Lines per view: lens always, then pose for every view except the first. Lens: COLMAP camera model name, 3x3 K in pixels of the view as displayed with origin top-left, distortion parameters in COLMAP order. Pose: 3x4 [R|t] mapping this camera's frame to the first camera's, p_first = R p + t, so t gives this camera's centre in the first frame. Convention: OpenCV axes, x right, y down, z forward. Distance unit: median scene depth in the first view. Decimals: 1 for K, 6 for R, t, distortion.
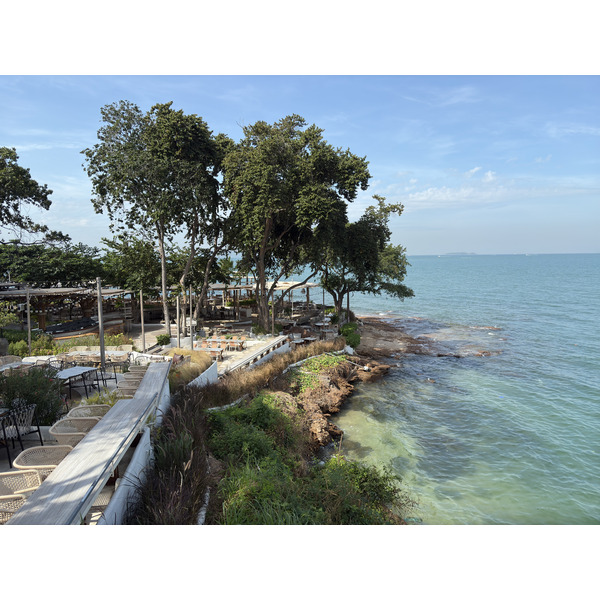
lens RADIAL K [[447.0, 0, 300.0], [0, 447.0, 300.0], [0, 0, 1]] dist [0.065821, -0.076995]
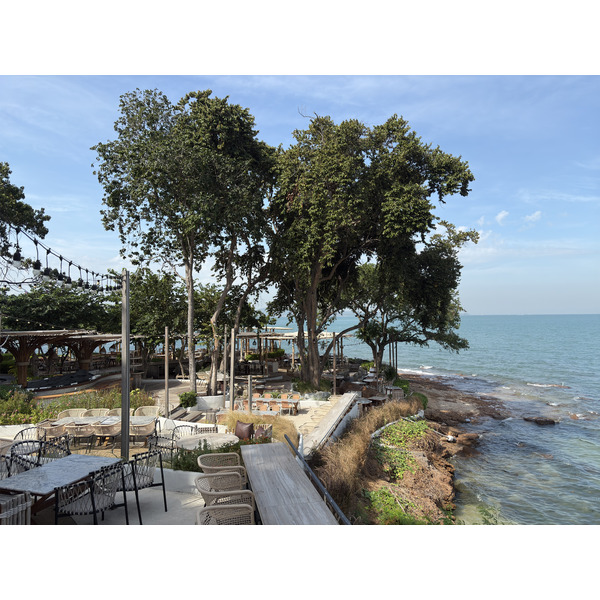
lens RADIAL K [[447.0, 0, 300.0], [0, 447.0, 300.0], [0, 0, 1]] dist [0.065821, -0.076995]
pose [[0.999912, 0.000299, 0.013232, -0.121616], [0.001479, 0.990952, -0.134205, 0.024902], [-0.013152, 0.134213, 0.990865, 0.234749]]
